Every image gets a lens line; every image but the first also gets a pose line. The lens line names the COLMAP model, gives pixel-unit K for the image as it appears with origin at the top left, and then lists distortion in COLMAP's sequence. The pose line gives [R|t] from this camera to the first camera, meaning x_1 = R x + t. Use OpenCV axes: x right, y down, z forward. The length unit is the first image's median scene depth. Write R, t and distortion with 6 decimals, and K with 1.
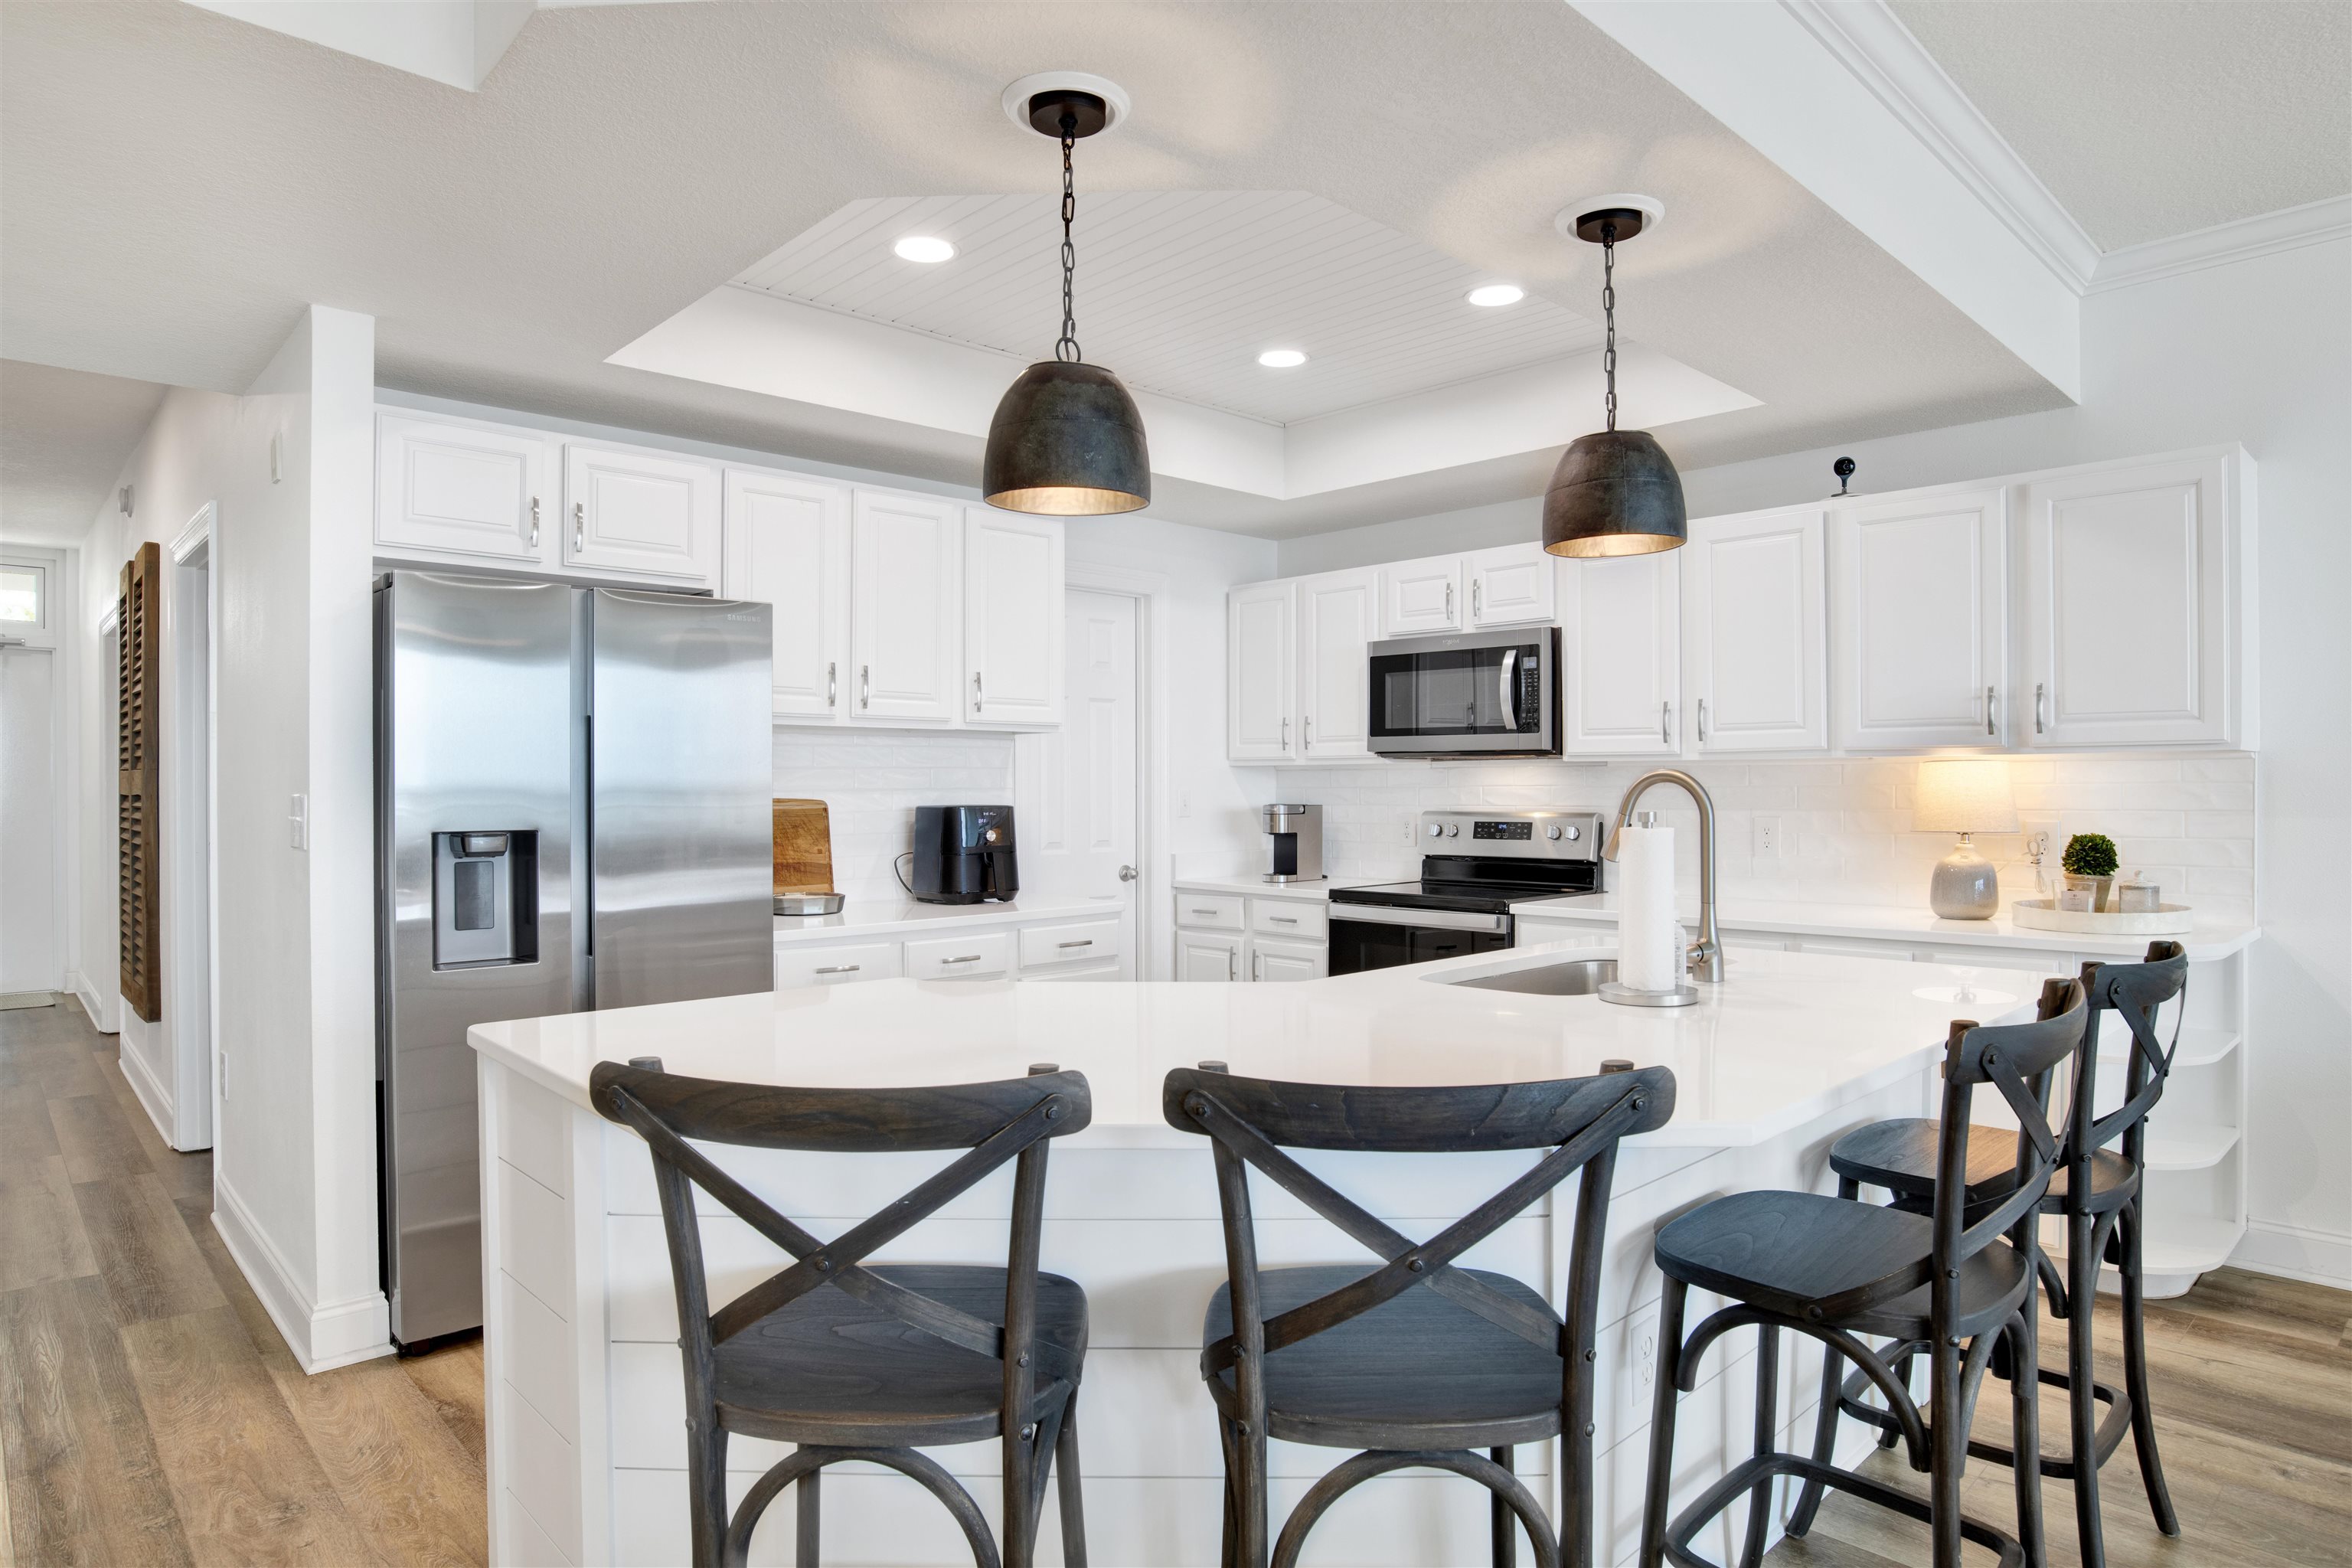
lens RADIAL K [[1348.5, 0, 1182.2], [0, 1348.5, 777.9], [0, 0, 1]] dist [-0.049025, 0.005188]
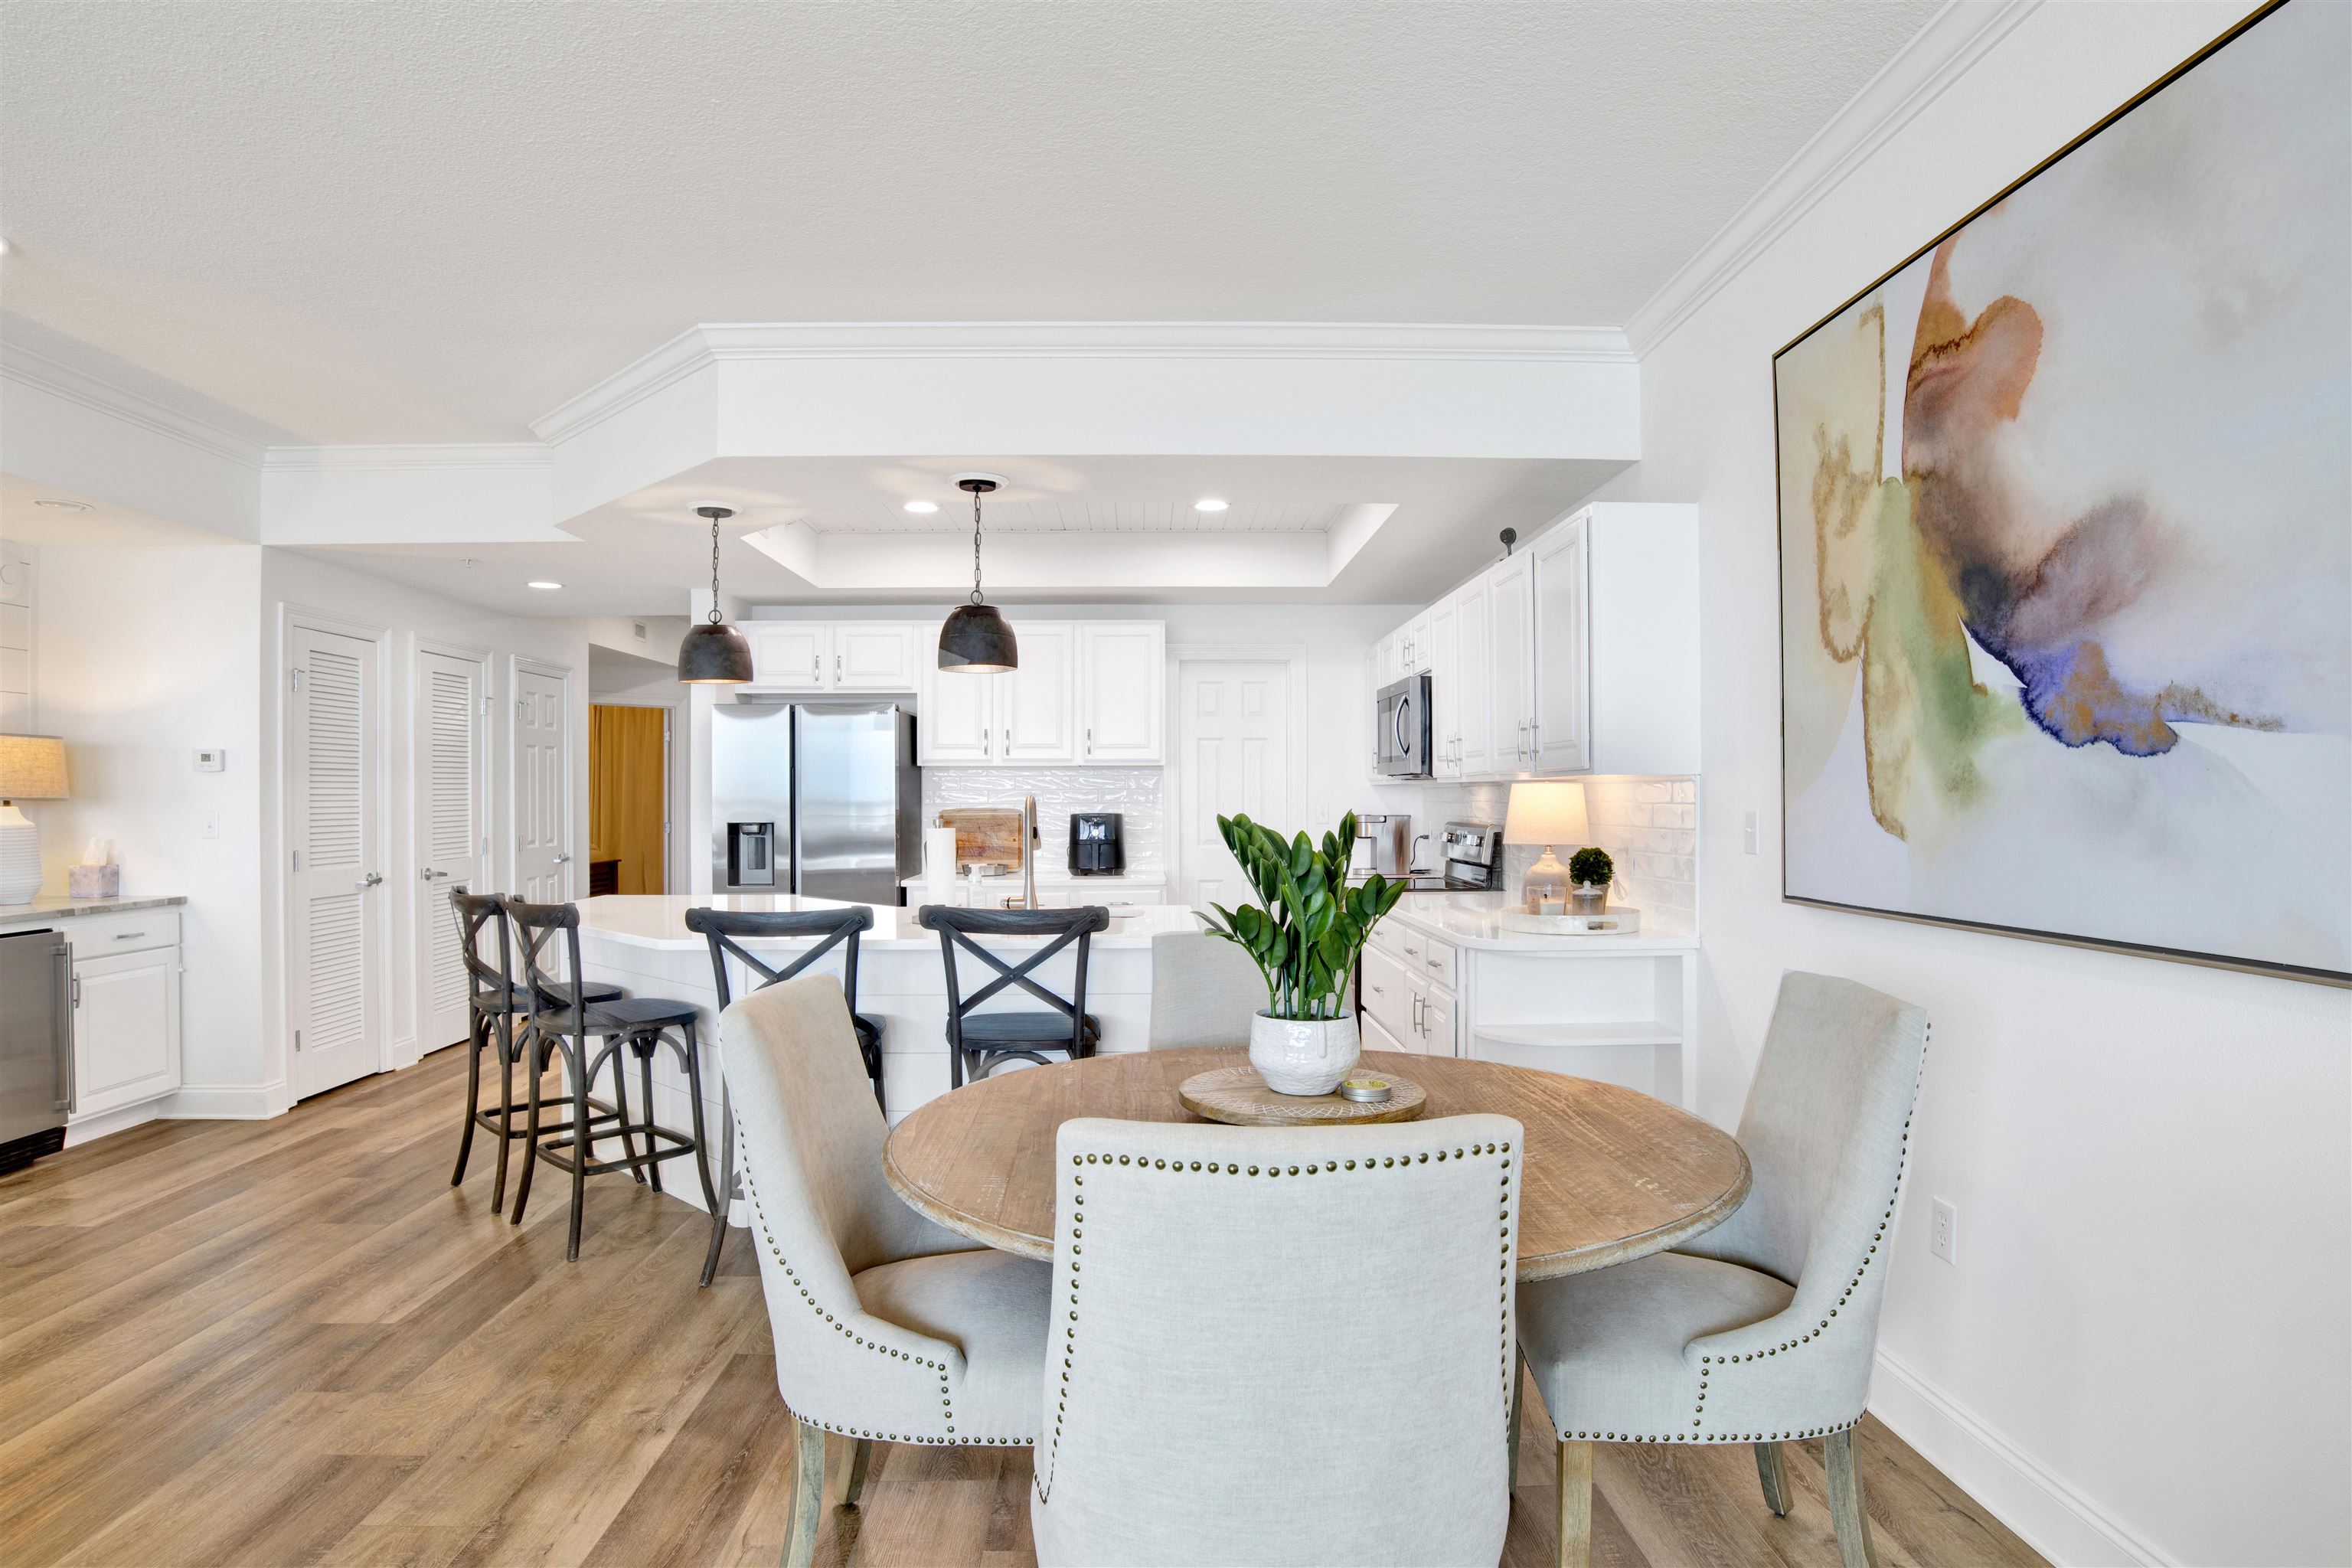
lens RADIAL K [[1286.6, 0, 1163.8], [0, 1286.6, 789.8], [0, 0, 1]] dist [-0.059816, 0.015206]
pose [[0.738931, -0.004026, -0.673769, 0.881997], [0.006879, 0.999975, 0.001569, -0.008459], [0.673746, -0.005794, 0.738940, -0.046977]]
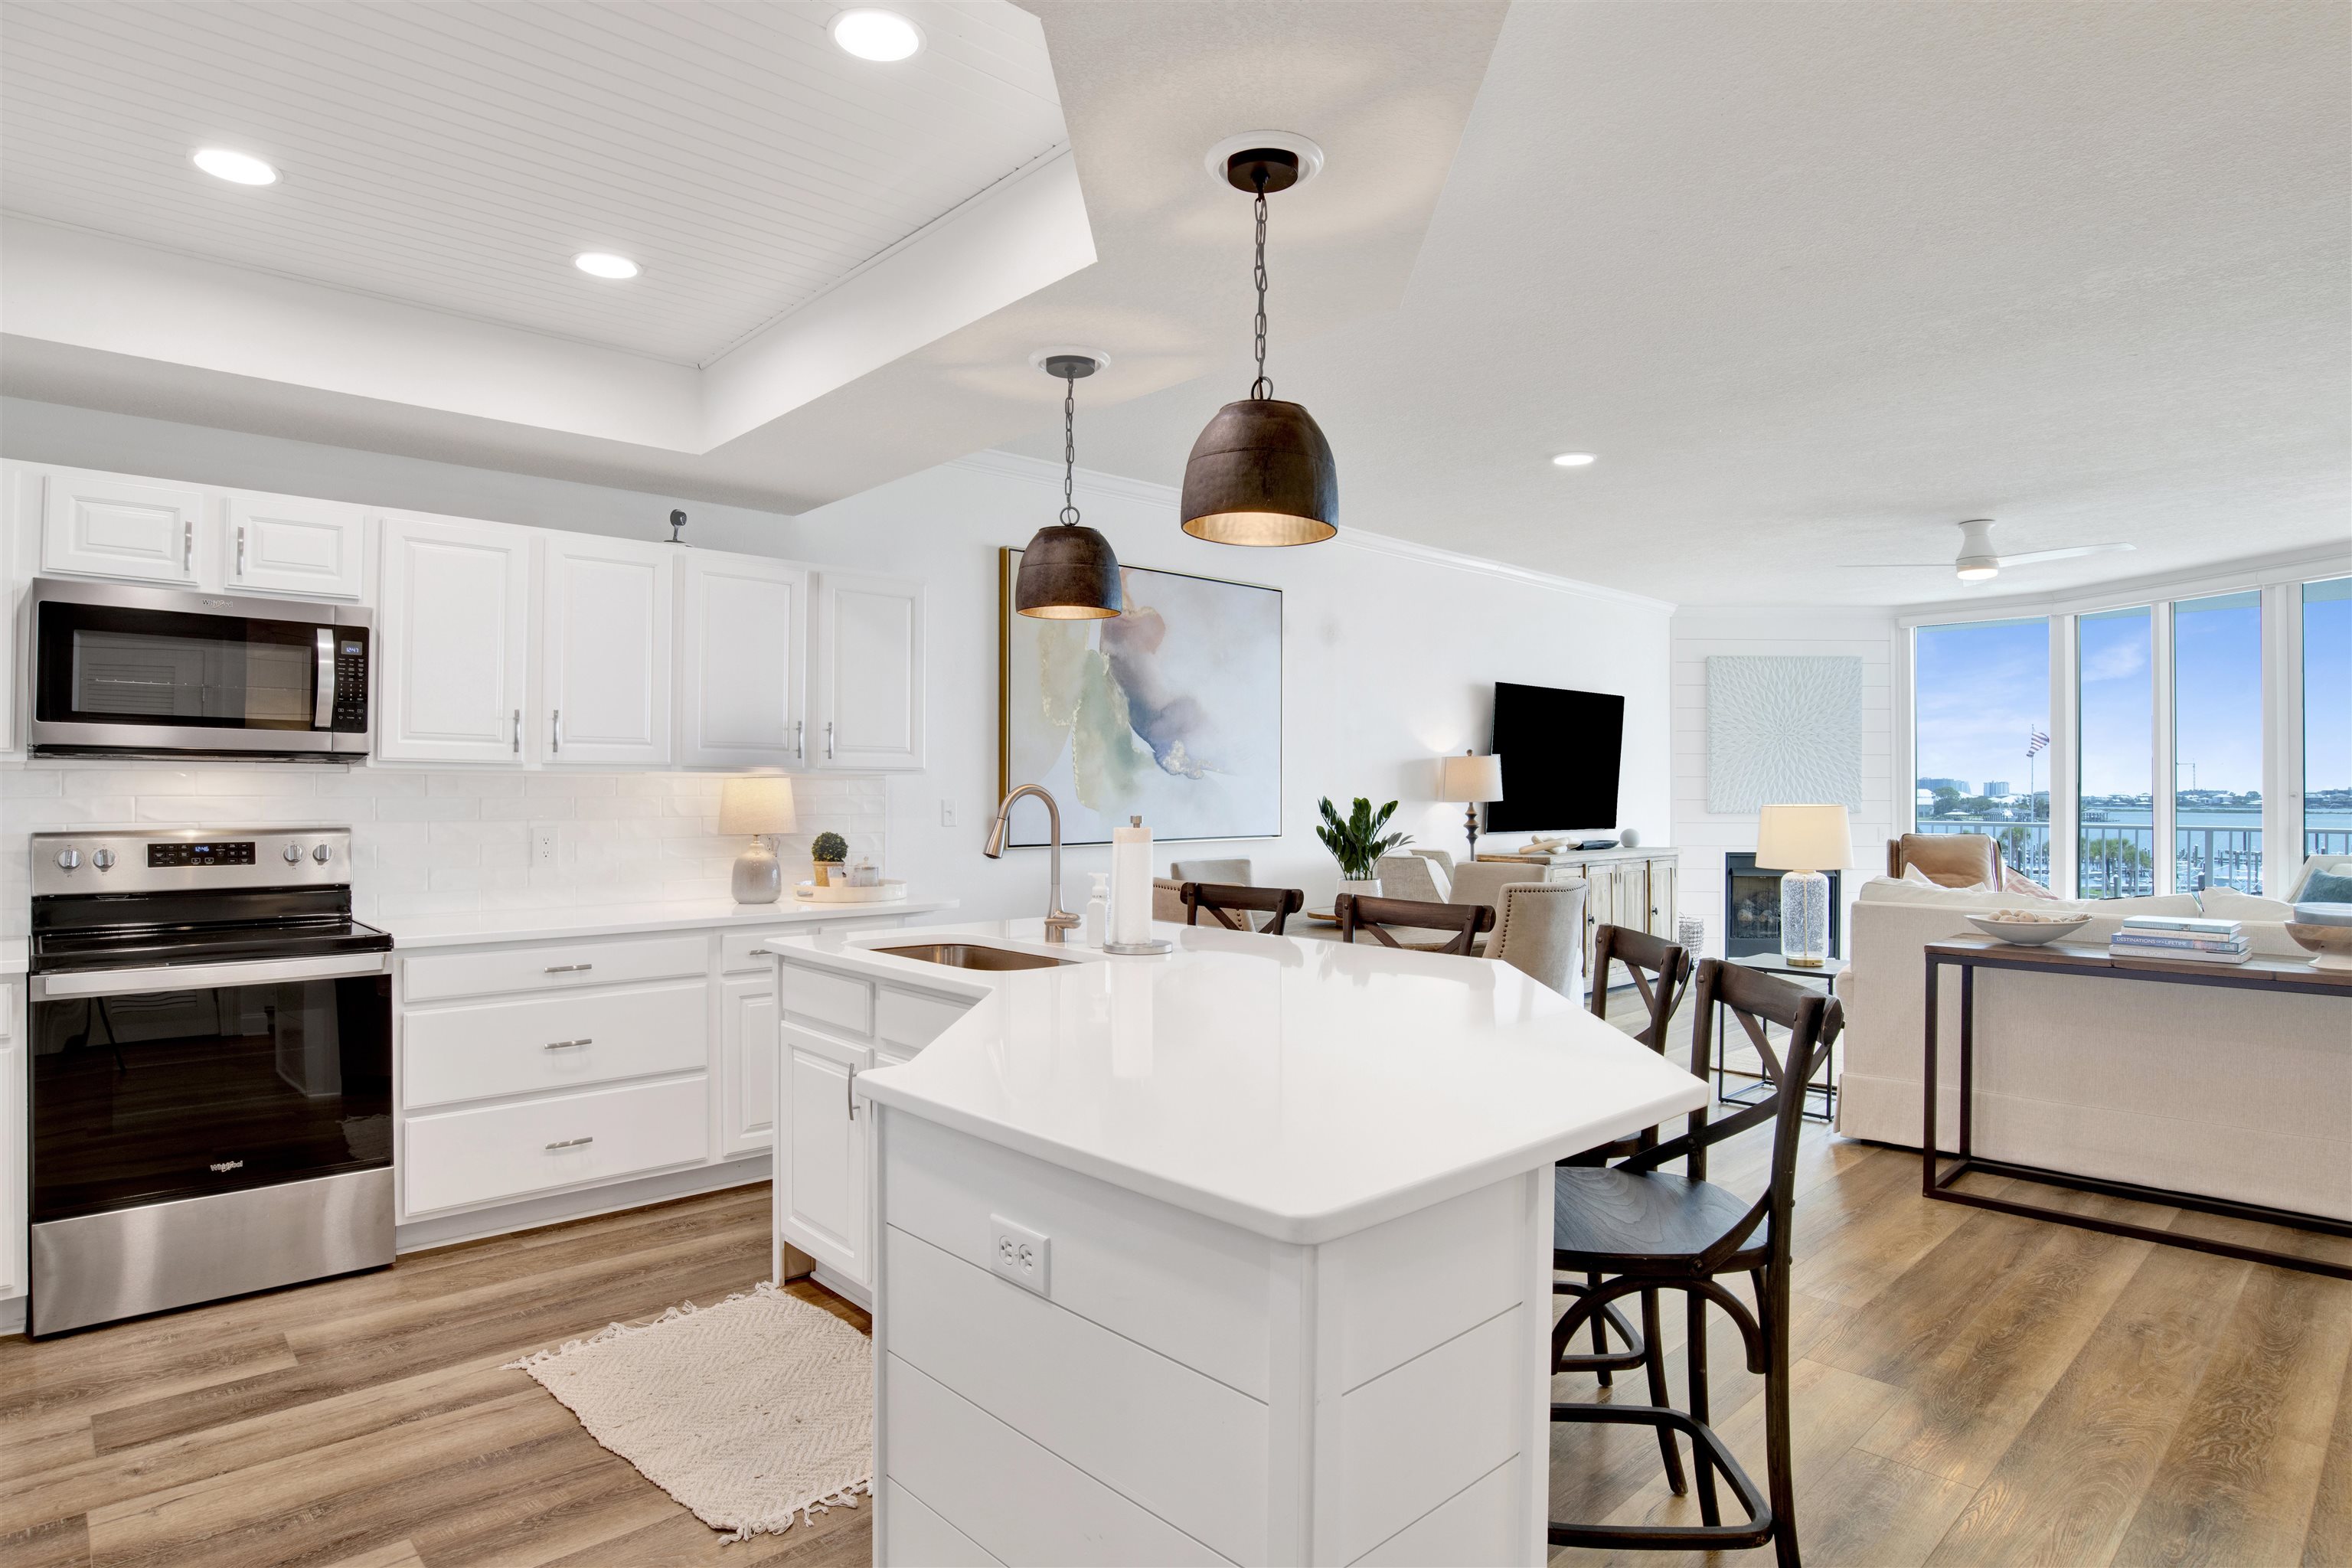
lens RADIAL K [[1286.6, 0, 1161.2], [0, 1286.6, 787.7], [0, 0, 1]] dist [-0.059816, 0.015206]
pose [[0.017602, 0.007915, 0.999814, -0.498249], [-0.007436, 0.999942, -0.007785, 0.002797], [-0.999817, -0.007297, 0.017660, 0.476814]]
